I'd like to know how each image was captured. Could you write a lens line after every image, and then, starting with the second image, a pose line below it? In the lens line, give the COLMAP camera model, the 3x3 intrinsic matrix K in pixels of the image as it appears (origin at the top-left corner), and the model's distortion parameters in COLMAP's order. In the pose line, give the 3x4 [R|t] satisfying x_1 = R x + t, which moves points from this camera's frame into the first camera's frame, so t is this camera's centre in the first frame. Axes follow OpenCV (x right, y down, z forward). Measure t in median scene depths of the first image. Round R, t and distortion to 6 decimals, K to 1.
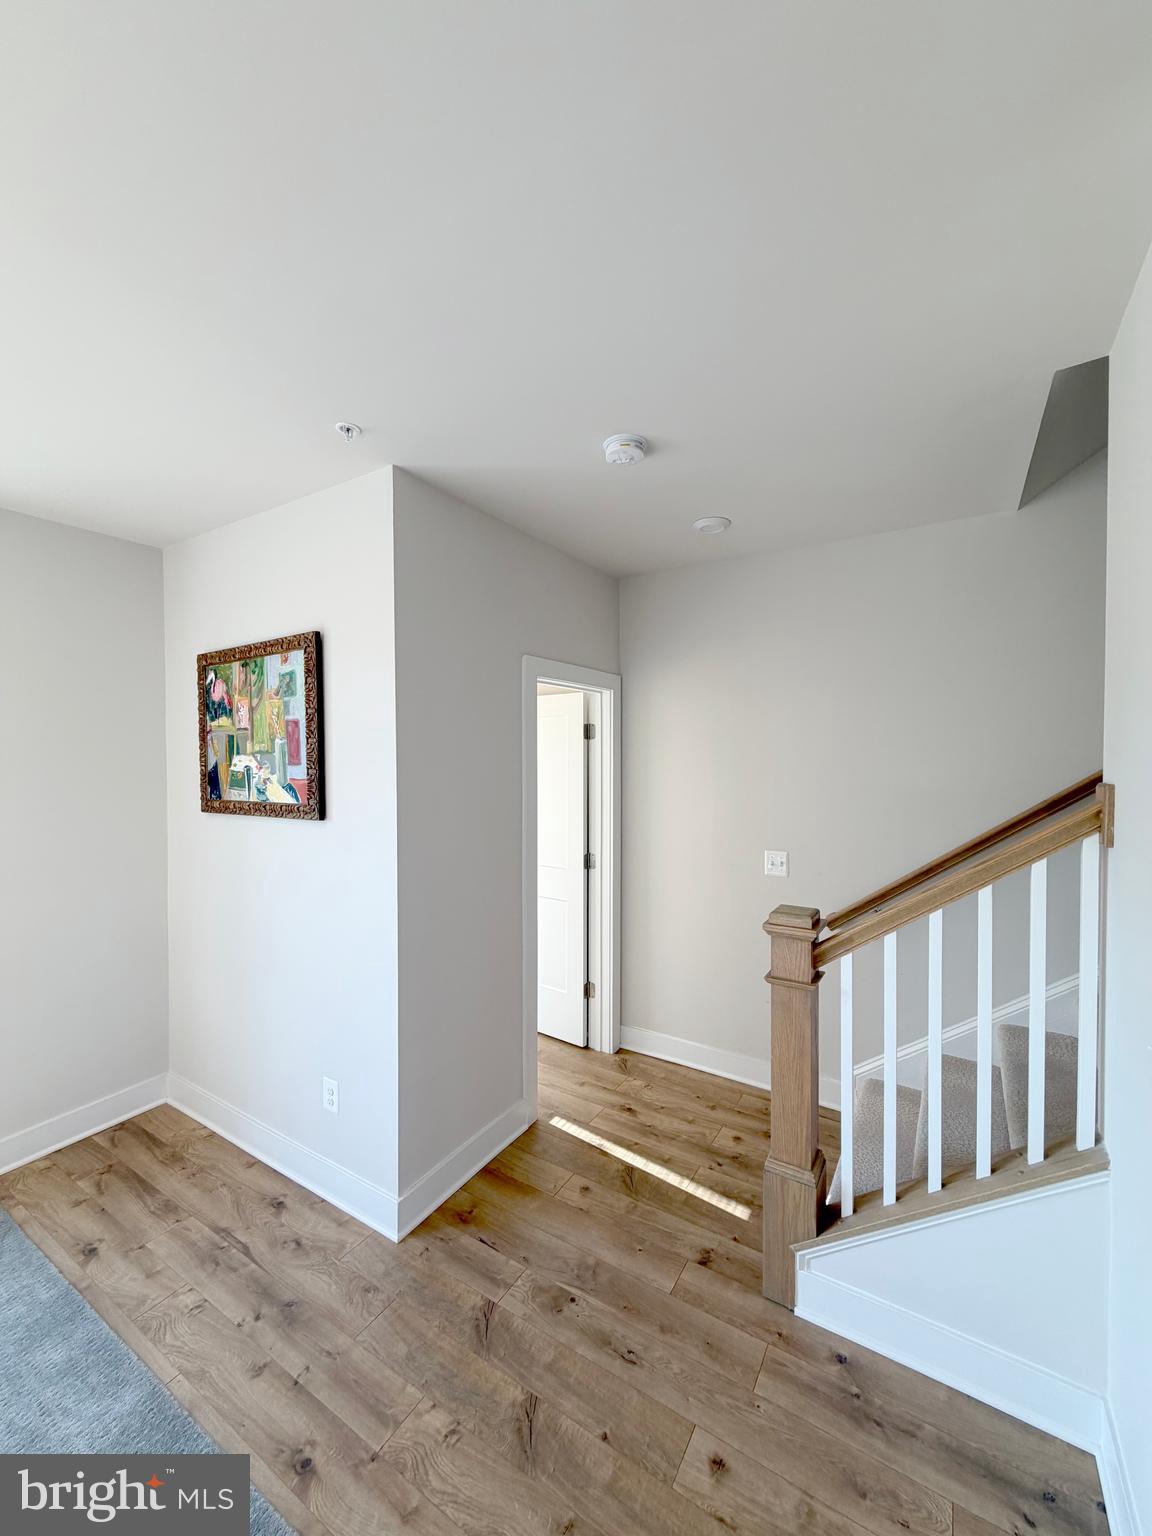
lens RADIAL K [[609.4, 0, 576.0], [0, 609.4, 767.4], [0, 0, 1]] dist [-0.000738, -0.000107]
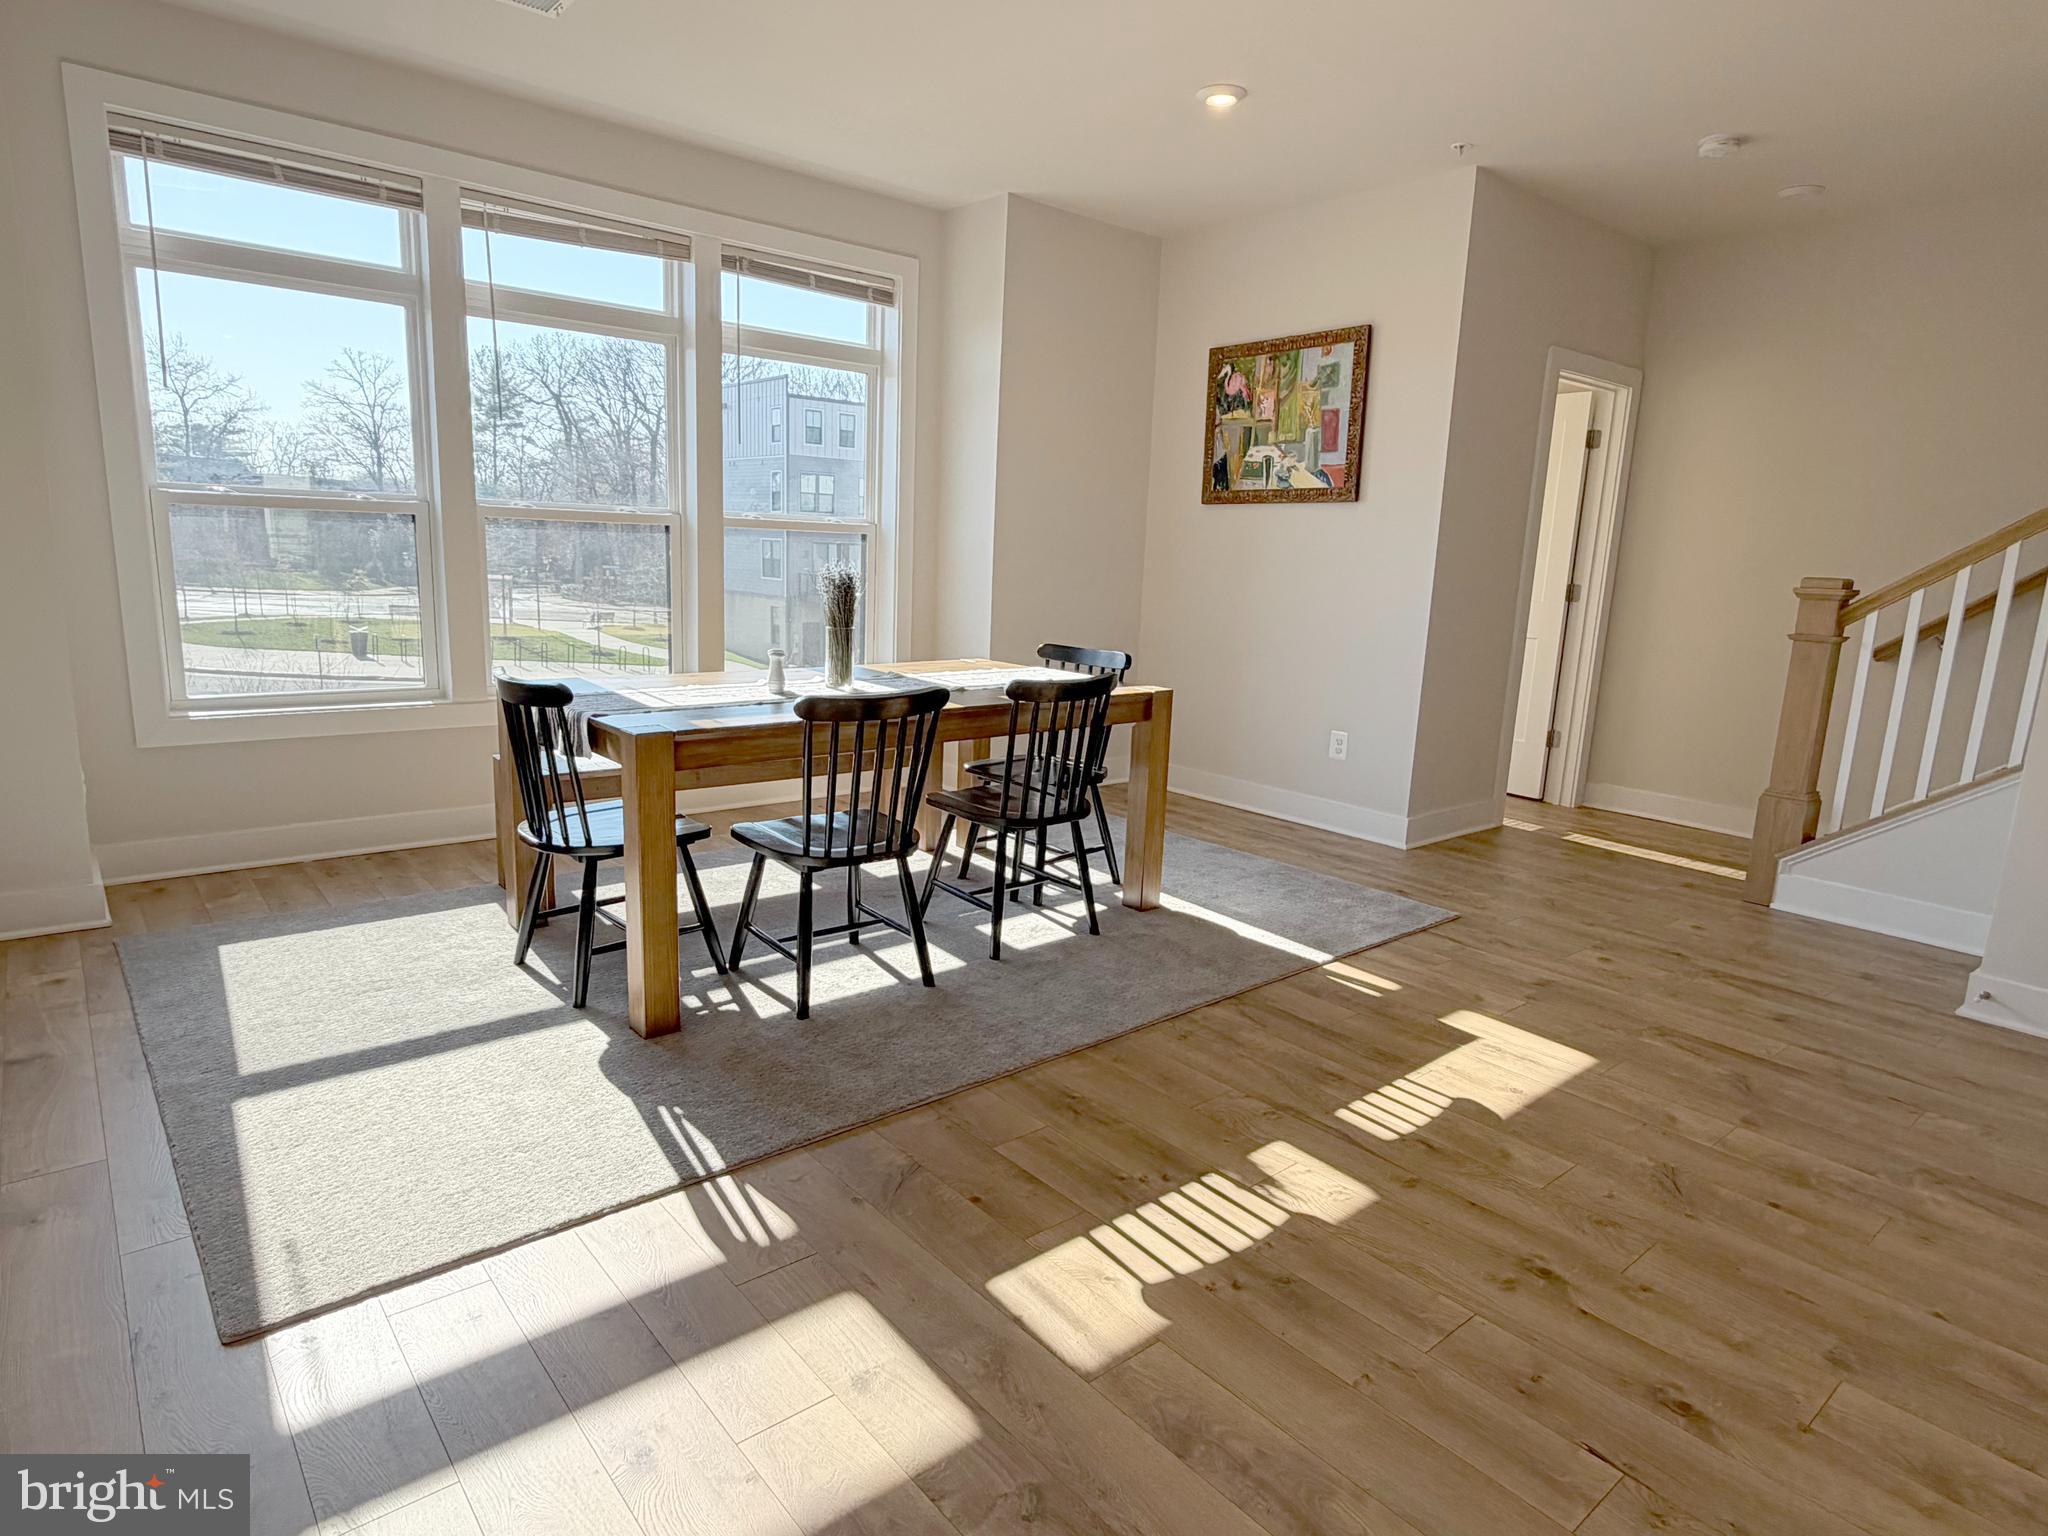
lens RADIAL K [[1145.3, 0, 1021.9], [0, 1145.3, 772.7], [0, 0, 1]] dist [0.001287, 0.000702]
pose [[0.949795, 0.100949, -0.296141, -0.302711], [-0.049329, 0.982996, 0.176876, 0.217645], [0.308961, -0.153387, 0.938624, -1.157072]]
